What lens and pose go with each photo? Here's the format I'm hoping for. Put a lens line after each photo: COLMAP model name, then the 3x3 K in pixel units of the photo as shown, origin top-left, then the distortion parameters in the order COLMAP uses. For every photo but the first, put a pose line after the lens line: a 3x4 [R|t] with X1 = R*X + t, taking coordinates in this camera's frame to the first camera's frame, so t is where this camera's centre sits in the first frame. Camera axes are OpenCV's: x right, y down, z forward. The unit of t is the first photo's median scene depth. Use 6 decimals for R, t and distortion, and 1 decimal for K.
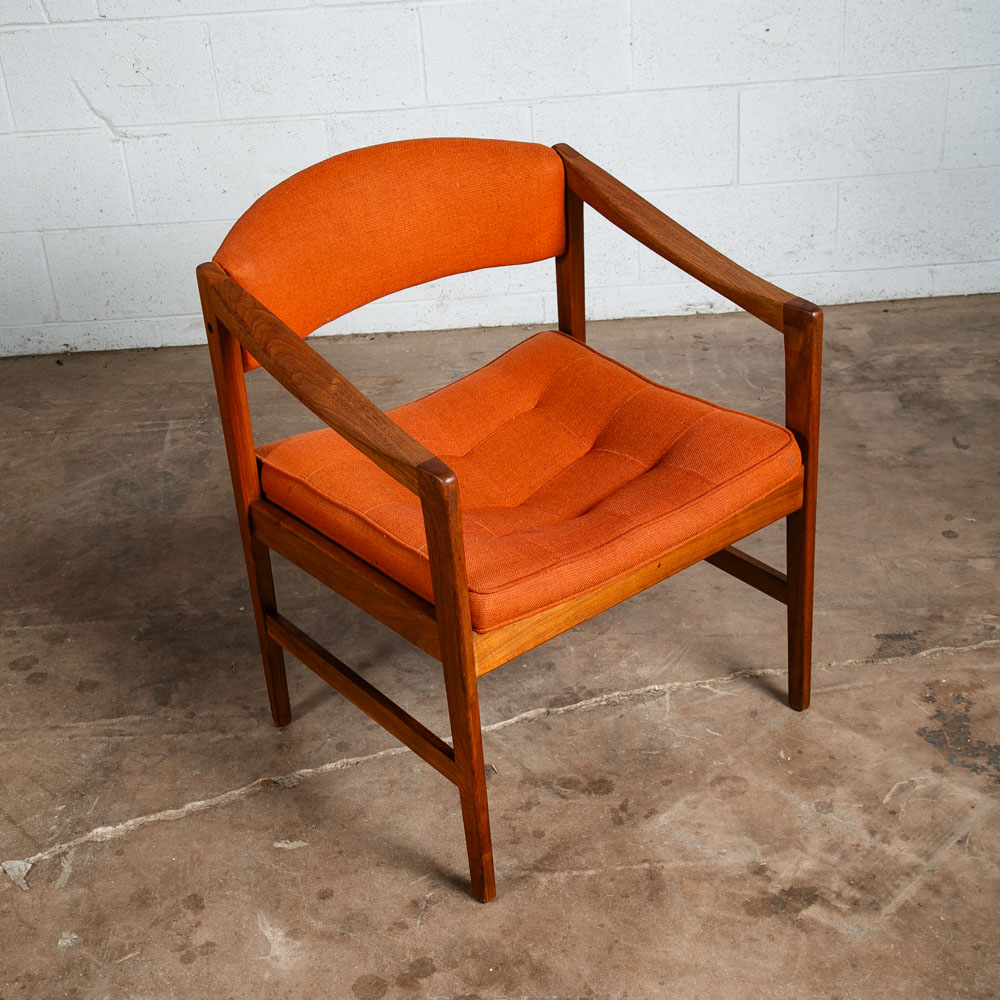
lens RADIAL K [[1741.6, 0, 484.4], [0, 1741.6, 513.6], [0, 0, 1]] dist [0.077949, 0.000000]
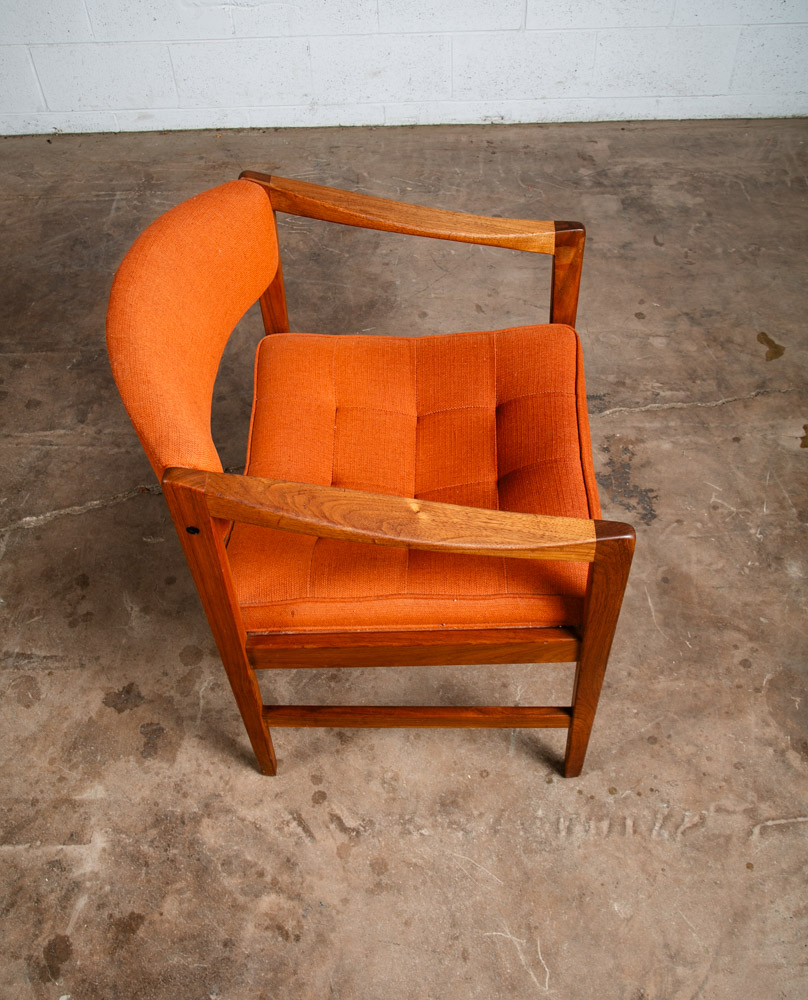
lens RADIAL K [[976.8, 0, 393.7], [0, 976.8, 491.2], [0, 0, 1]] dist [-0.043456, 0.000000]
pose [[0.998975, 0.045202, -0.002518, 0.071008], [-0.042294, 0.951657, 0.304236, -0.082149], [0.016148, -0.303818, 0.952593, 0.190565]]
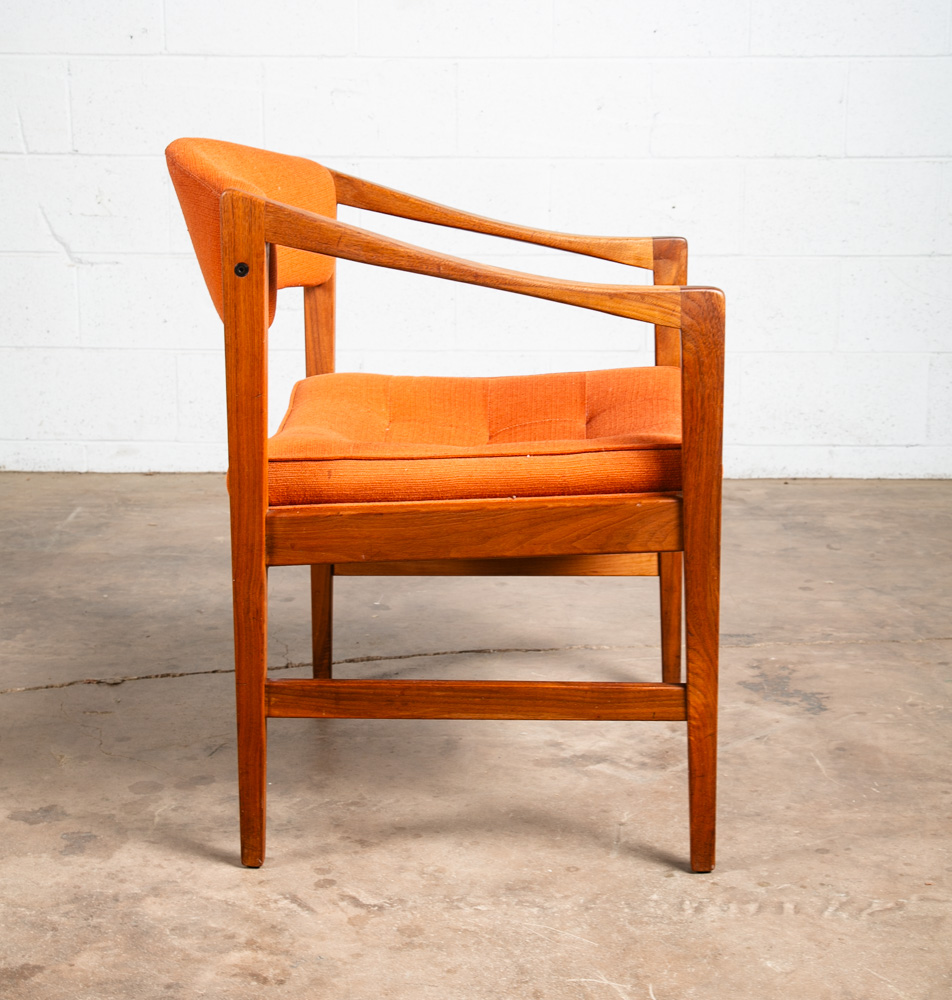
lens RADIAL K [[1846.3, 0, 476.2], [0, 1846.3, 445.7], [0, 0, 1]] dist [0.097575, 0.000000]
pose [[0.996534, 0.075549, -0.034817, 0.102322], [-0.082927, 0.935240, -0.344164, 0.310686], [0.006561, 0.345858, 0.938264, -0.040547]]
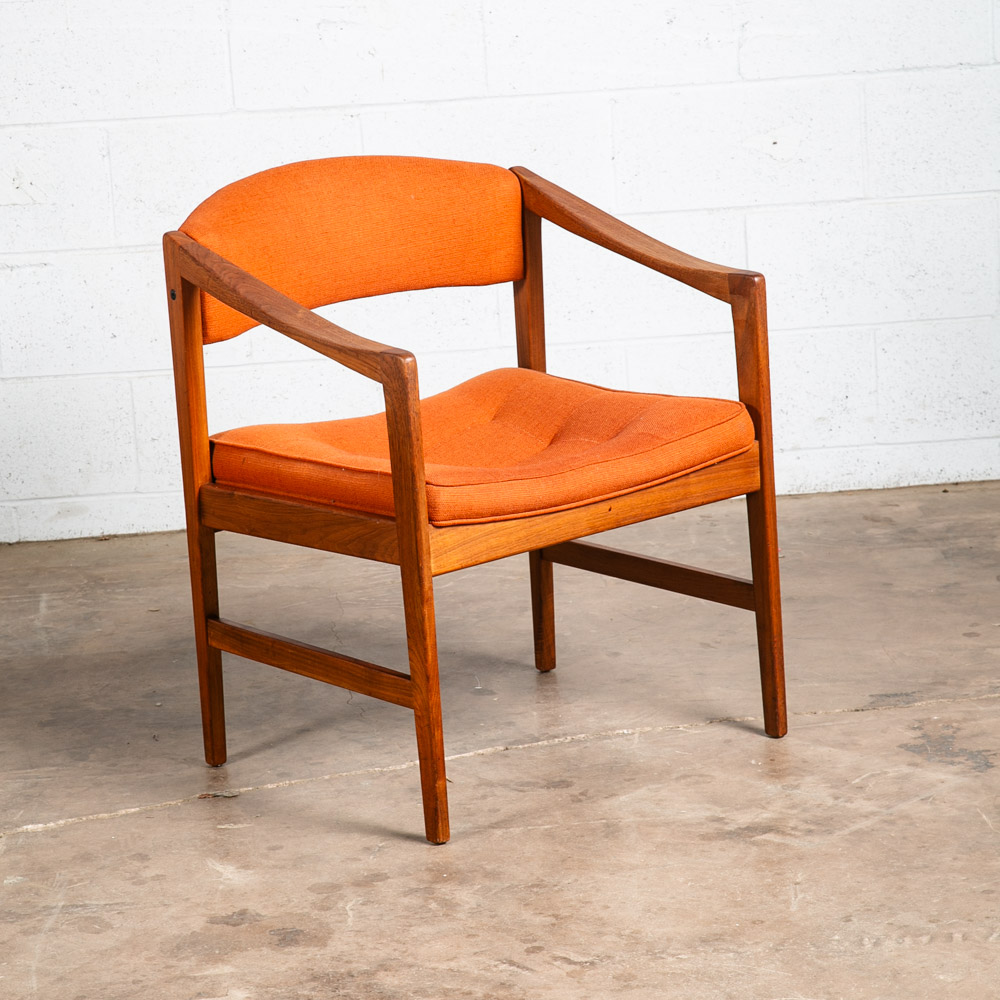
lens RADIAL K [[4209.9, 0, 474.3], [0, 4209.9, 450.2], [0, 0, 1]] dist [0.576740, 0.000000]
pose [[0.999921, 0.004040, 0.011904, -0.006659], [-0.000132, 0.950270, -0.311427, 0.563553], [-0.012570, 0.311400, 0.950196, -0.998470]]
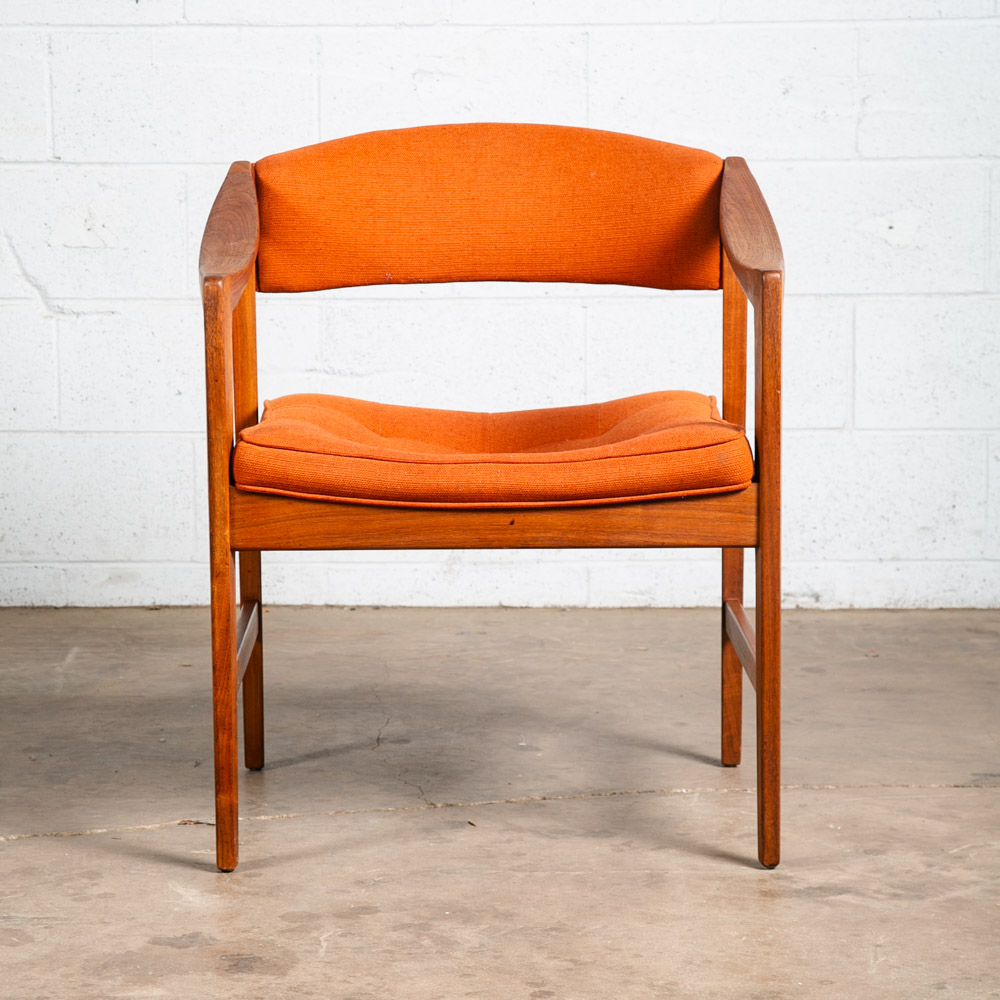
lens RADIAL K [[3337.2, 0, 455.0], [0, 3337.2, 480.5], [0, 0, 1]] dist [0.329138, 0.000000]
pose [[0.996865, 0.065862, -0.043850, 0.045648], [-0.077897, 0.914156, -0.397809, 0.504732], [0.013885, 0.399977, 0.916420, -0.385888]]
